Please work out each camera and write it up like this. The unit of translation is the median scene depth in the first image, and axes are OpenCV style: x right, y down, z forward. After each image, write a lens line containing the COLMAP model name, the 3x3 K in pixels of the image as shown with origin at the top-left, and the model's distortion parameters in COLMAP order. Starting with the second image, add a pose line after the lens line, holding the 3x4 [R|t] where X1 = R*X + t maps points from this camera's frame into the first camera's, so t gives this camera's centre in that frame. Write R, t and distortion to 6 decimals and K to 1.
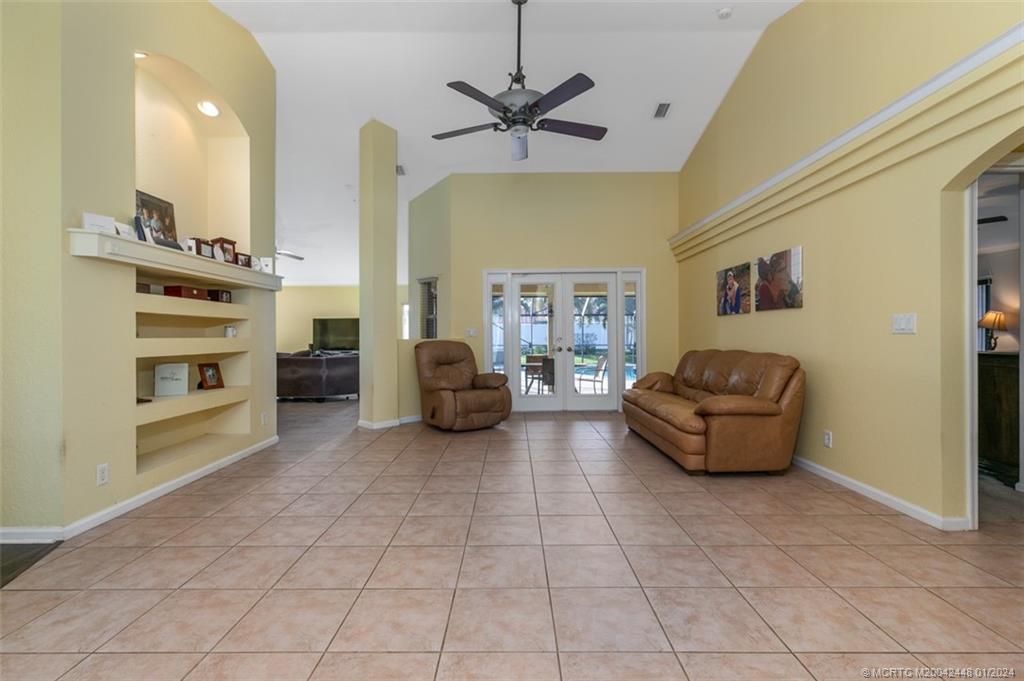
lens RADIAL K [[466.5, 0, 512.3], [0, 466.5, 336.6], [0, 0, 1]] dist [-0.001572, -0.000118]
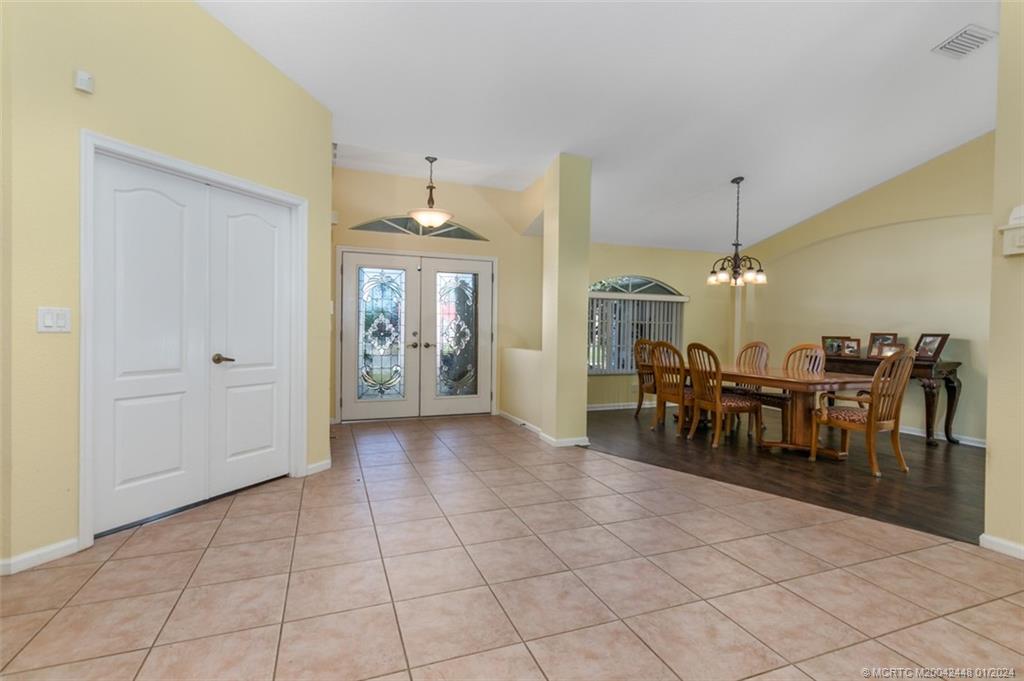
lens RADIAL K [[466.5, 0, 509.5], [0, 466.5, 337.5], [0, 0, 1]] dist [-0.001572, -0.000118]
pose [[-0.933572, -0.003178, -0.358376, 0.329756], [-0.009947, 0.999805, 0.017046, -0.007357], [0.358252, 0.019478, -0.933422, 1.619567]]
